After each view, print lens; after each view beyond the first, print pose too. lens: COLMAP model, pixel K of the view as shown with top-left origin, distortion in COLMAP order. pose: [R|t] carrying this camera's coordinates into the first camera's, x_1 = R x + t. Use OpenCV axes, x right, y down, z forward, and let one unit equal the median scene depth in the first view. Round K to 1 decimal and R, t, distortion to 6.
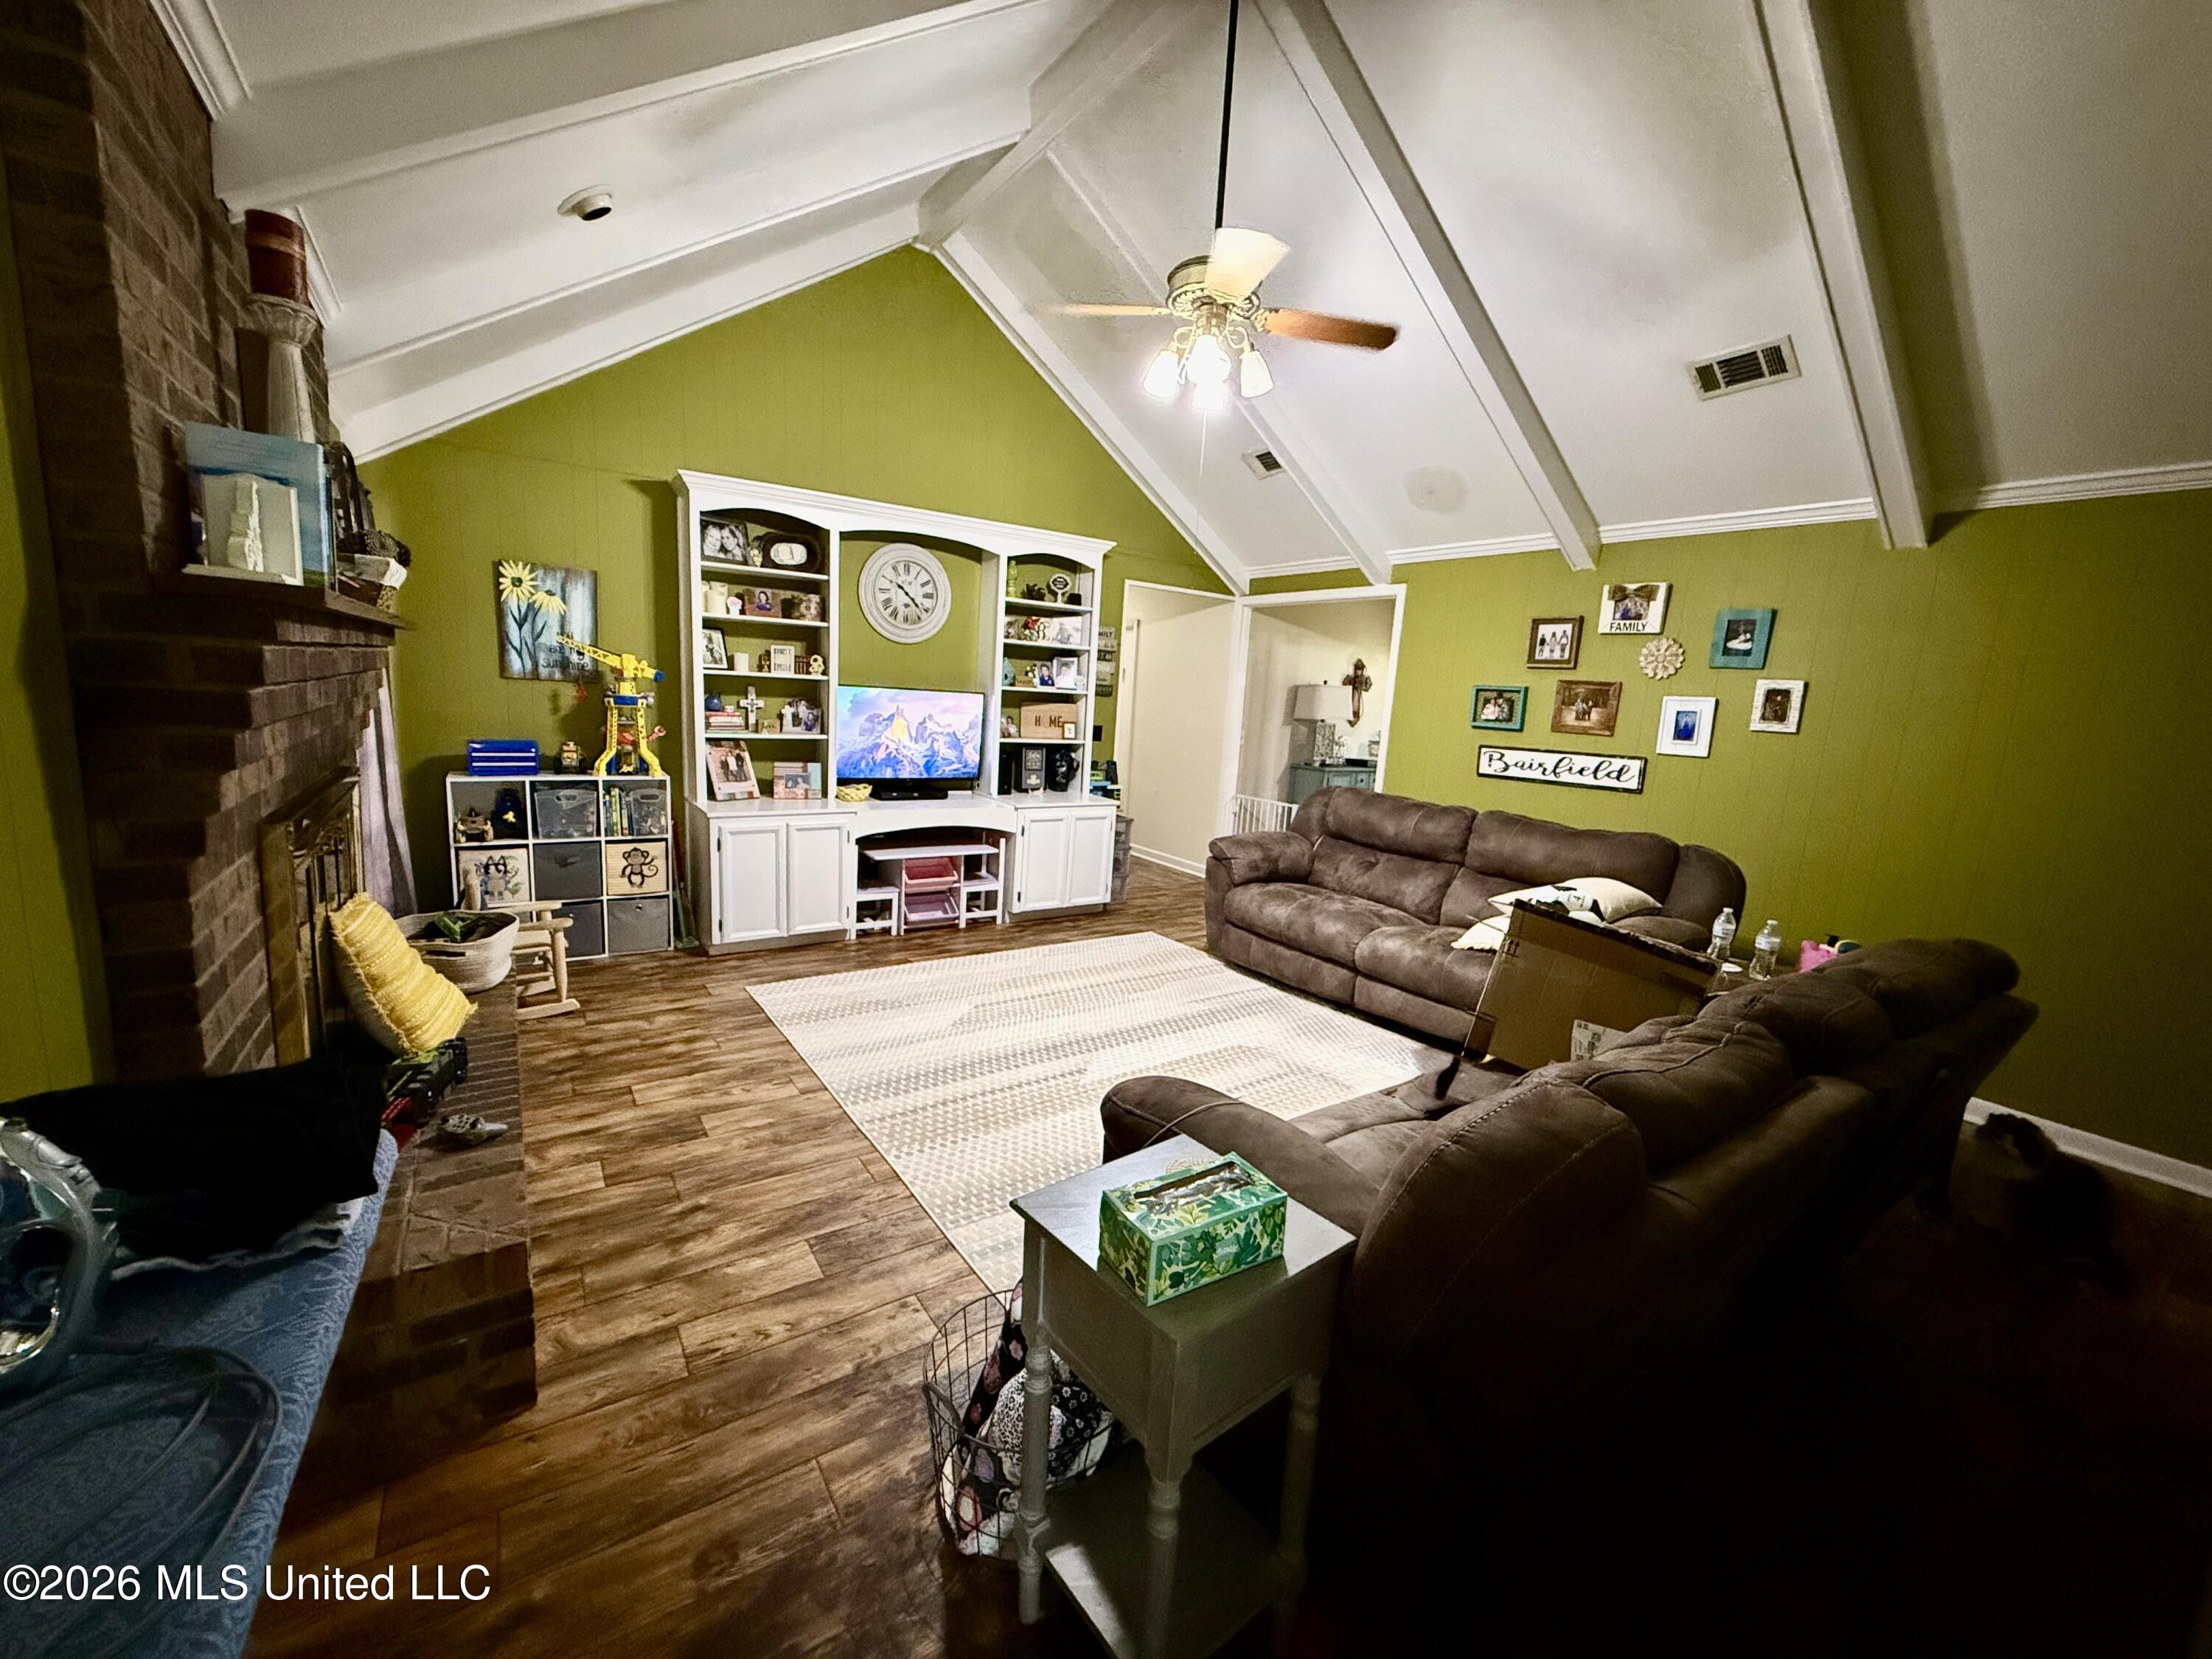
lens RADIAL K [[885.4, 0, 1108.0], [0, 885.4, 830.9], [0, 0, 1]] dist [-0.001255, 0.000199]
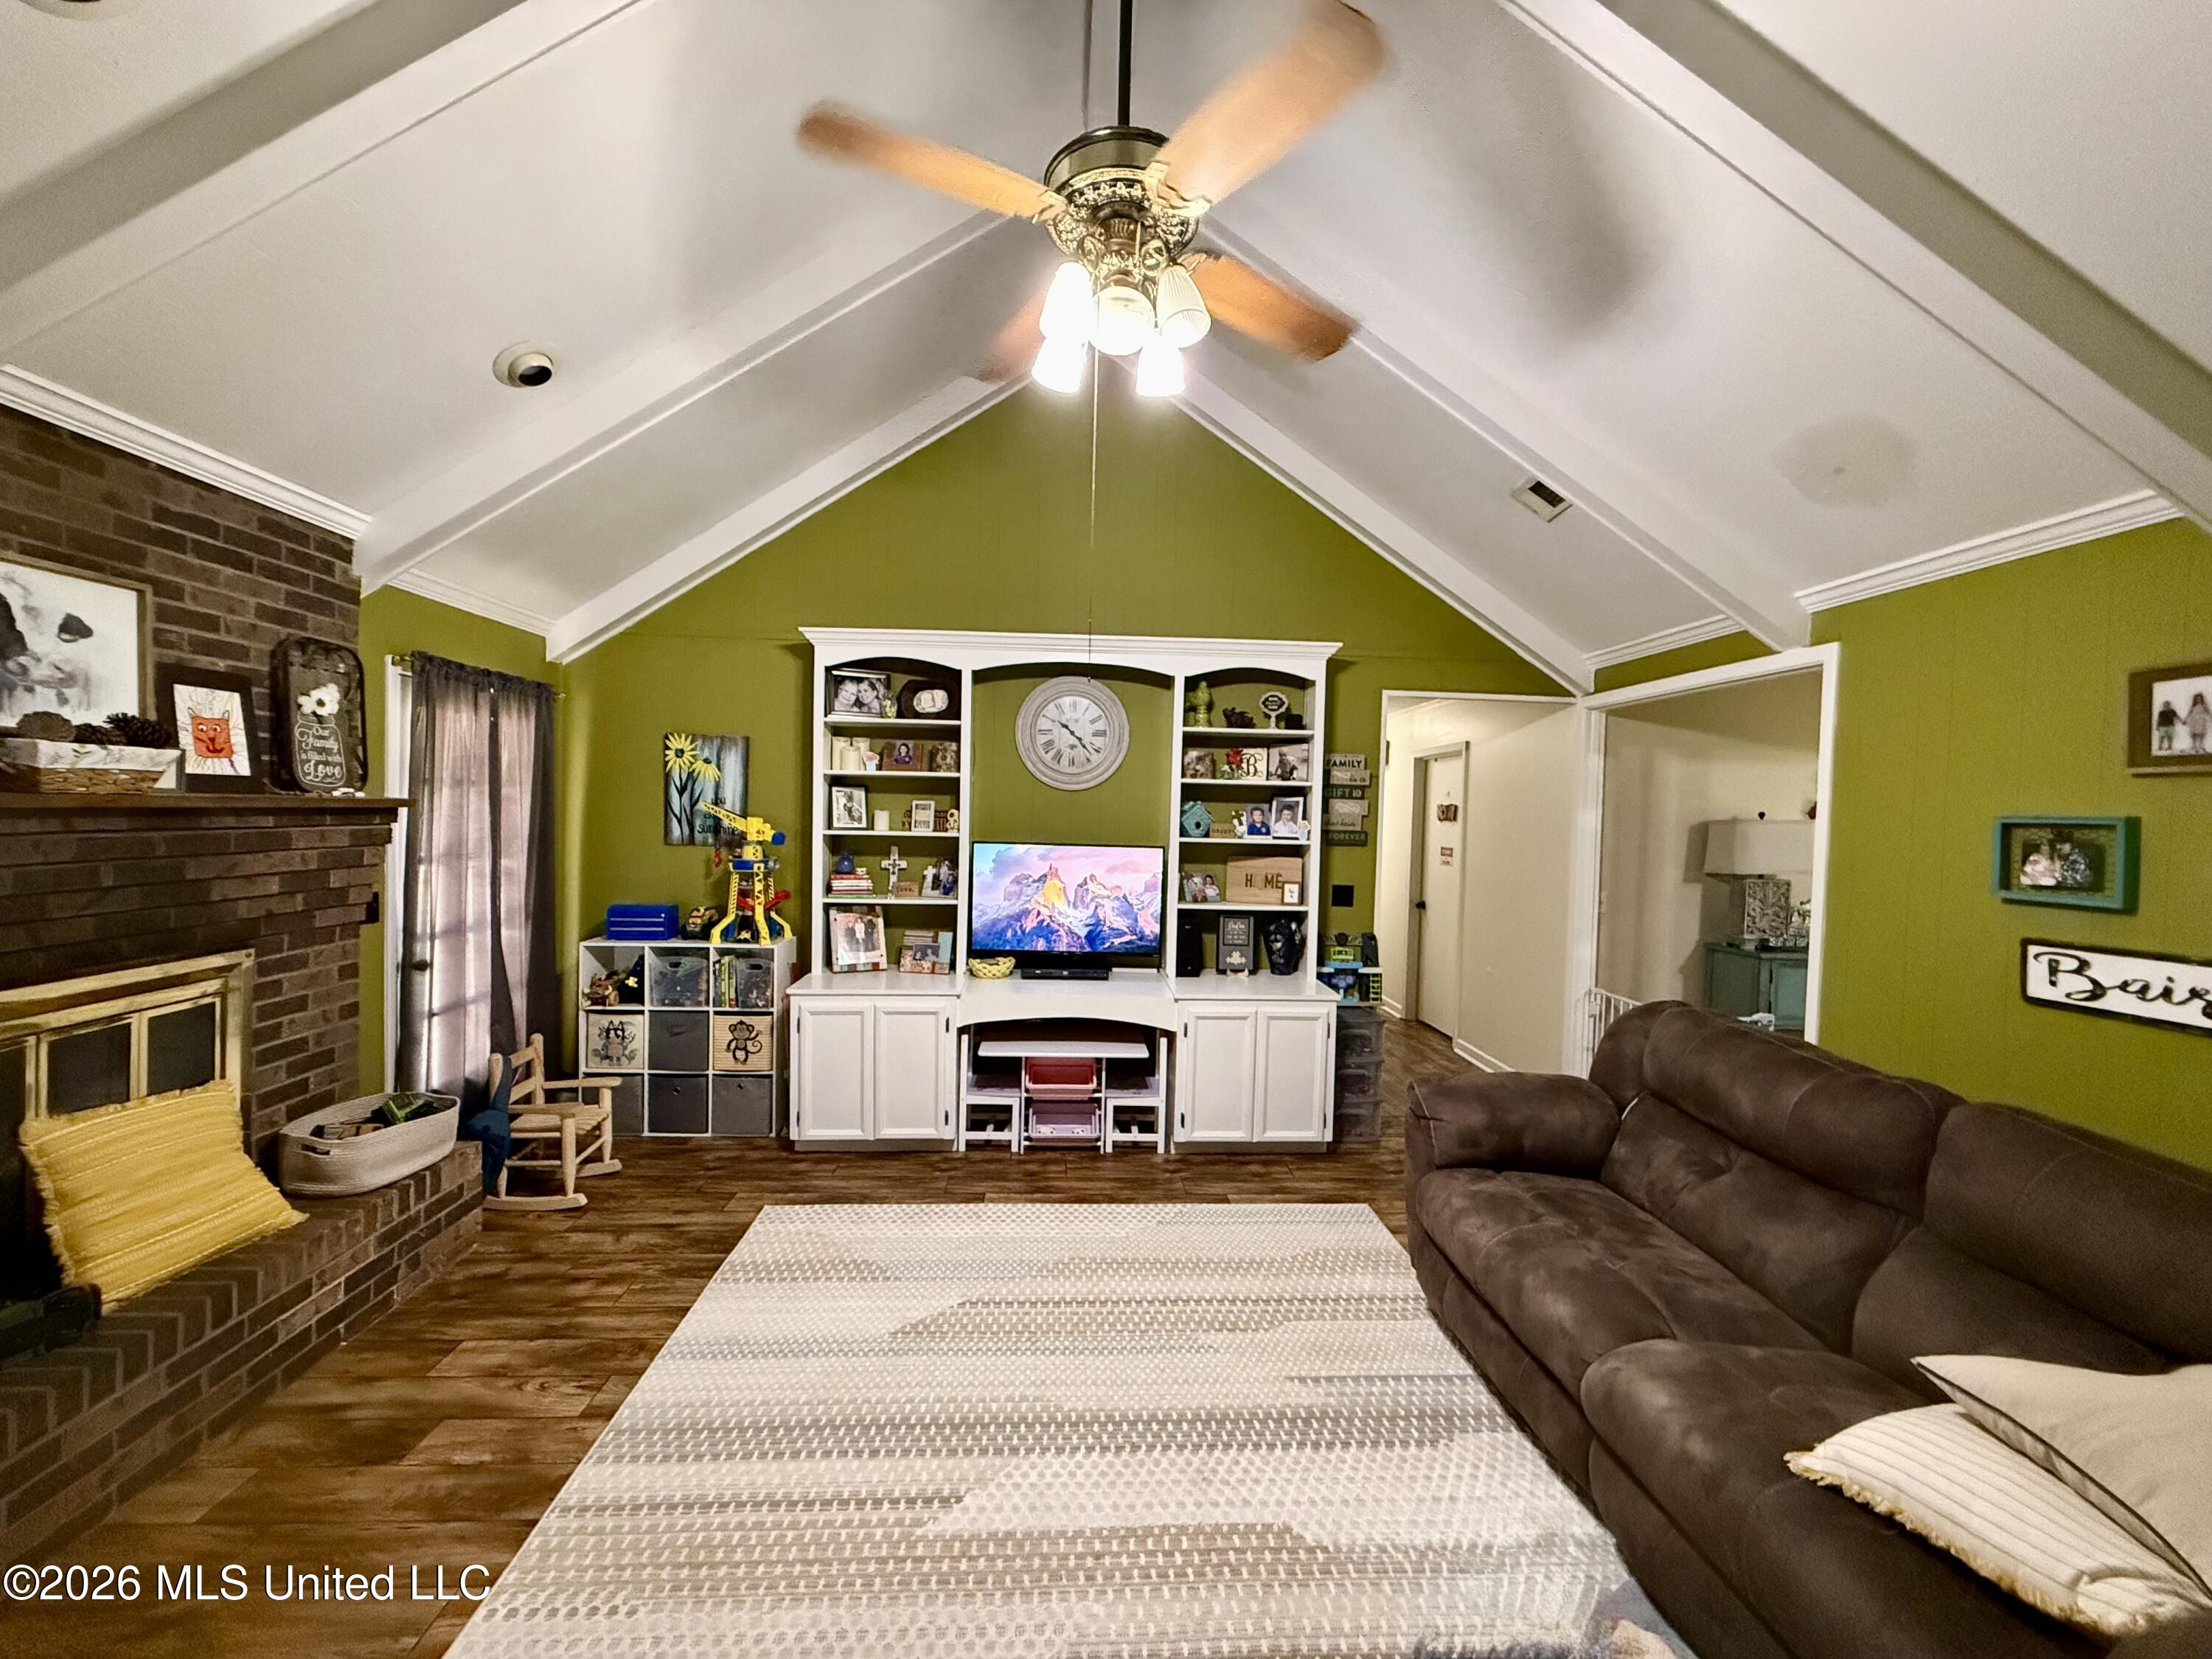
lens RADIAL K [[885.4, 0, 1101.2], [0, 885.4, 828.8], [0, 0, 1]] dist [-0.001255, 0.000199]
pose [[0.852700, -0.027627, -0.521670, 0.260167], [-0.056176, 0.987961, -0.144145, -0.061793], [0.519372, 0.152217, 0.840882, 0.344975]]
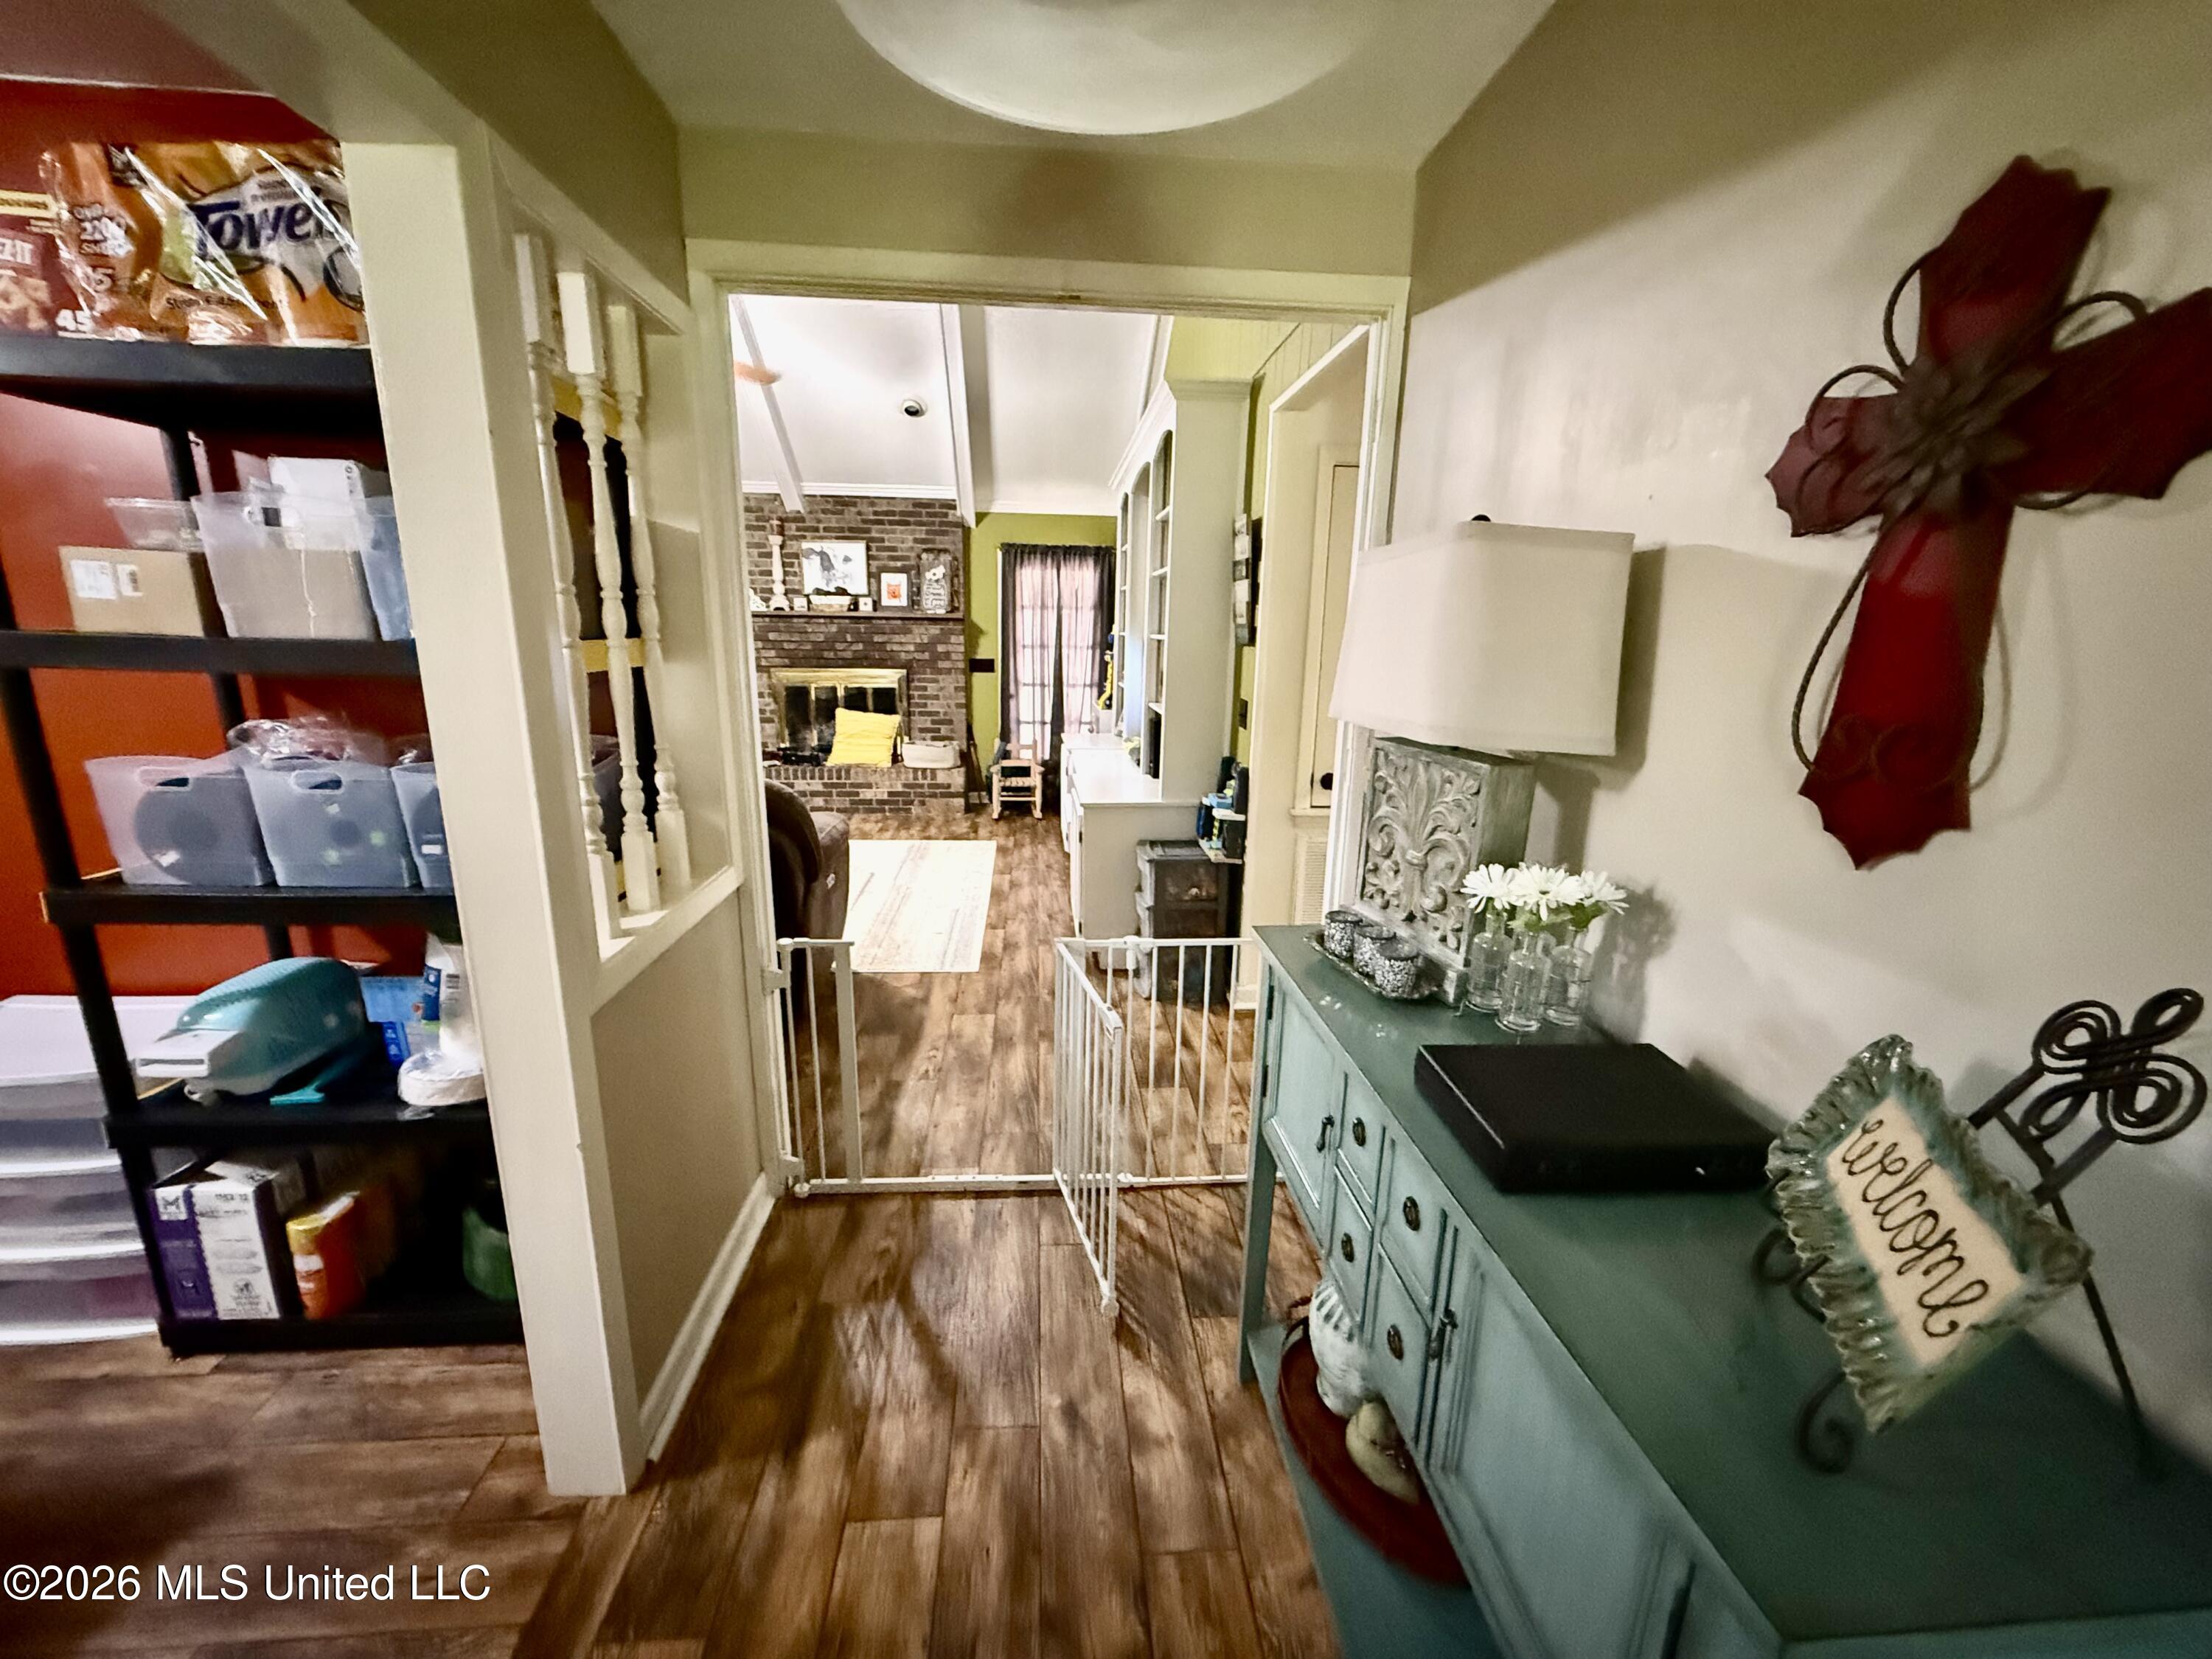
lens RADIAL K [[885.4, 0, 1101.7], [0, 885.4, 835.6], [0, 0, 1]] dist [-0.001255, 0.000199]
pose [[-0.494205, 0.135010, -0.858798, 0.701670], [-0.186692, 0.948337, 0.256521, -0.225038], [0.849063, 0.287105, -0.443468, 1.613972]]
